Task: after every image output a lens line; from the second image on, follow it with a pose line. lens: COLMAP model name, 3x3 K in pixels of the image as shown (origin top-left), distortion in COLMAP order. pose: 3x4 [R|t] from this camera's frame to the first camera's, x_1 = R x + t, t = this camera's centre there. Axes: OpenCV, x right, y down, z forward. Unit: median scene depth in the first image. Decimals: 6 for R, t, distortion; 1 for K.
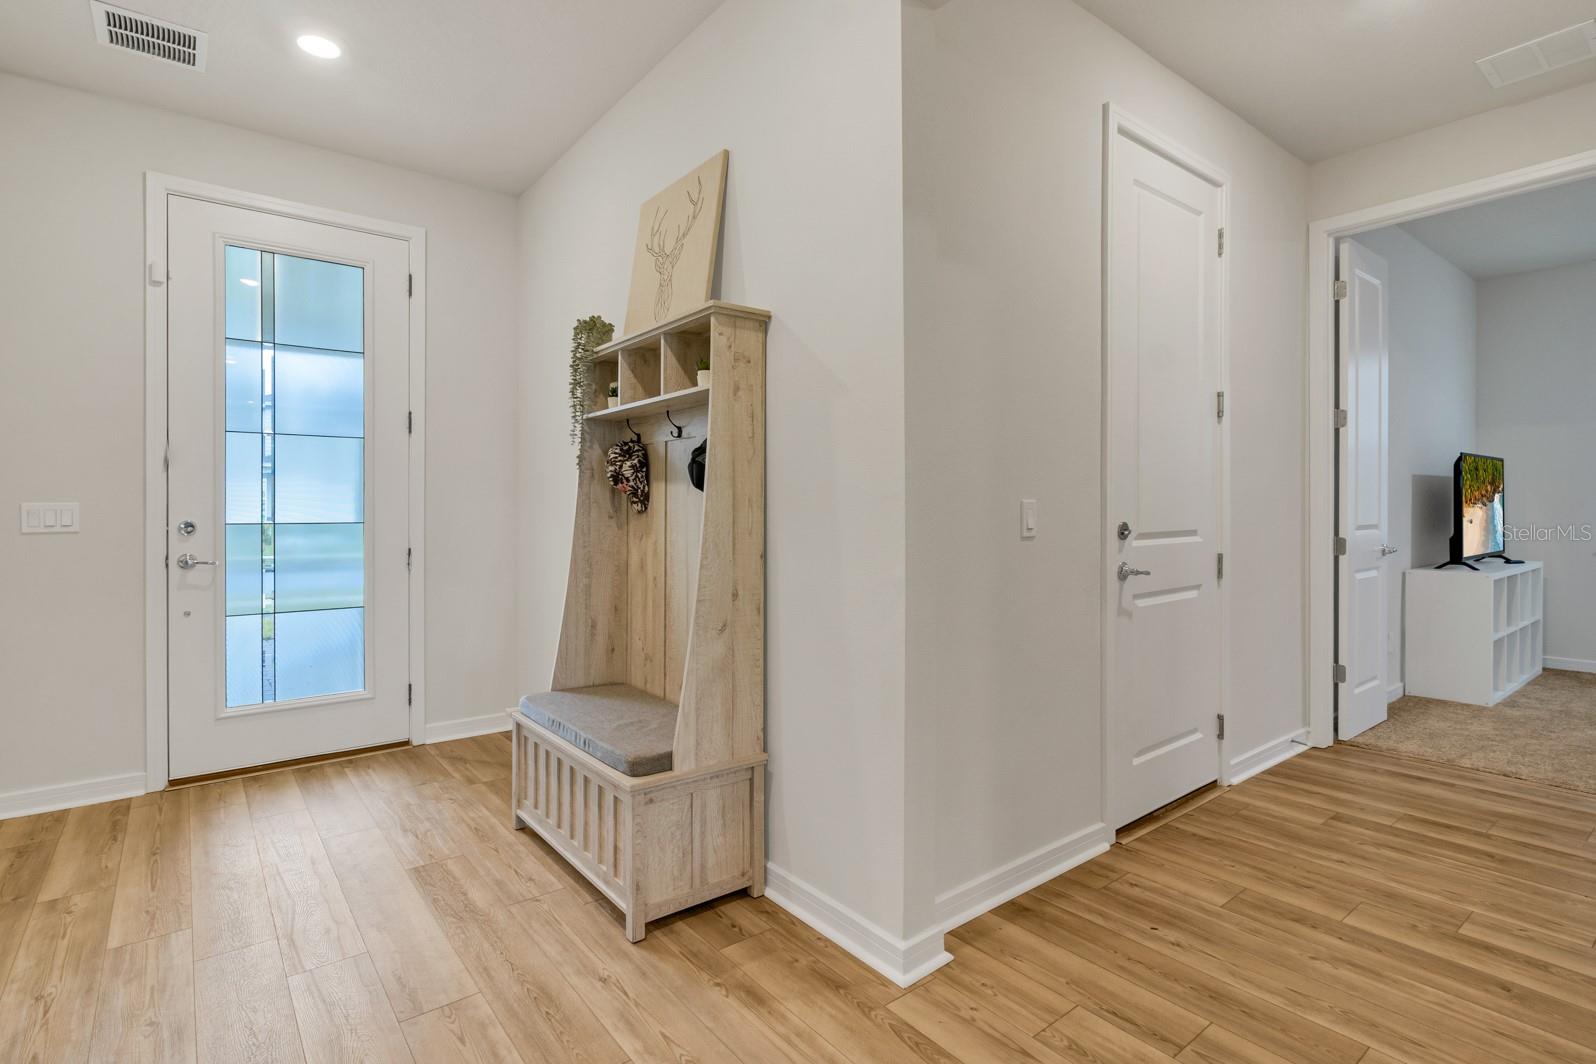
lens RADIAL K [[764.3, 0, 790.4], [0, 764.3, 519.5], [0, 0, 1]] dist [-0.004848, 0.001346]
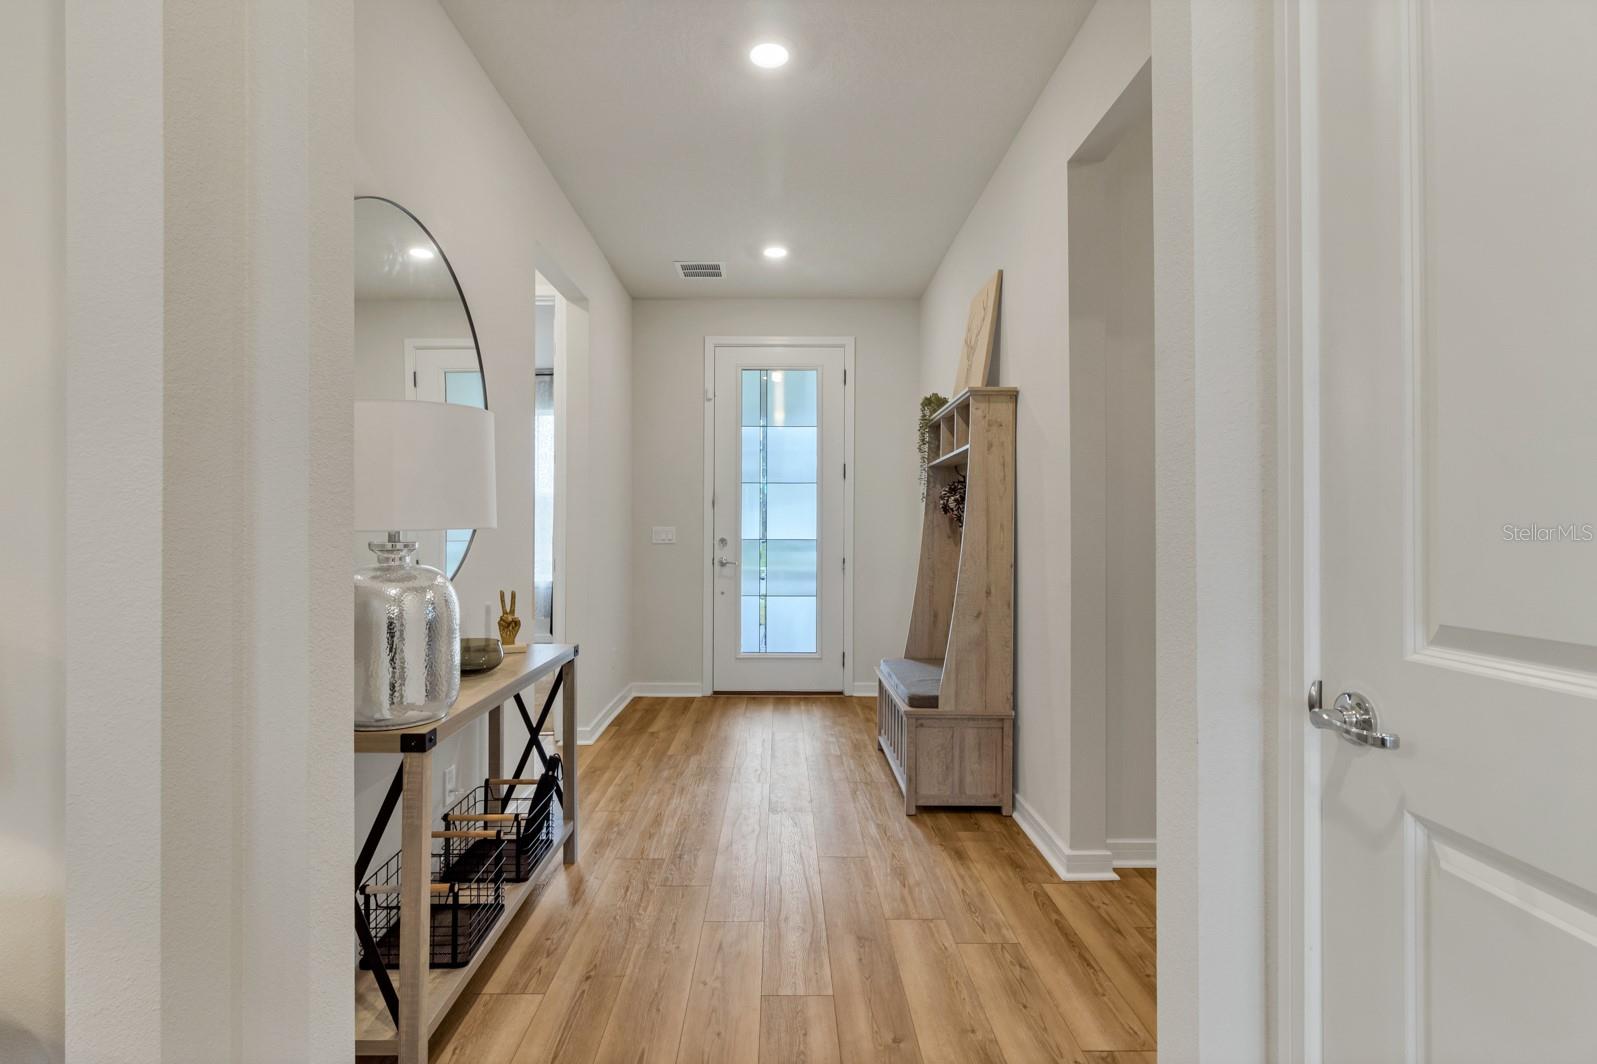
lens RADIAL K [[764.7, 0, 802.5], [0, 764.7, 529.9], [0, 0, 1]] dist [-0.004848, 0.001346]
pose [[0.796876, 0.002662, -0.604137, 0.456789], [-0.012414, 0.999851, -0.011969, 0.004274], [0.604015, 0.017038, 0.796791, -0.294959]]
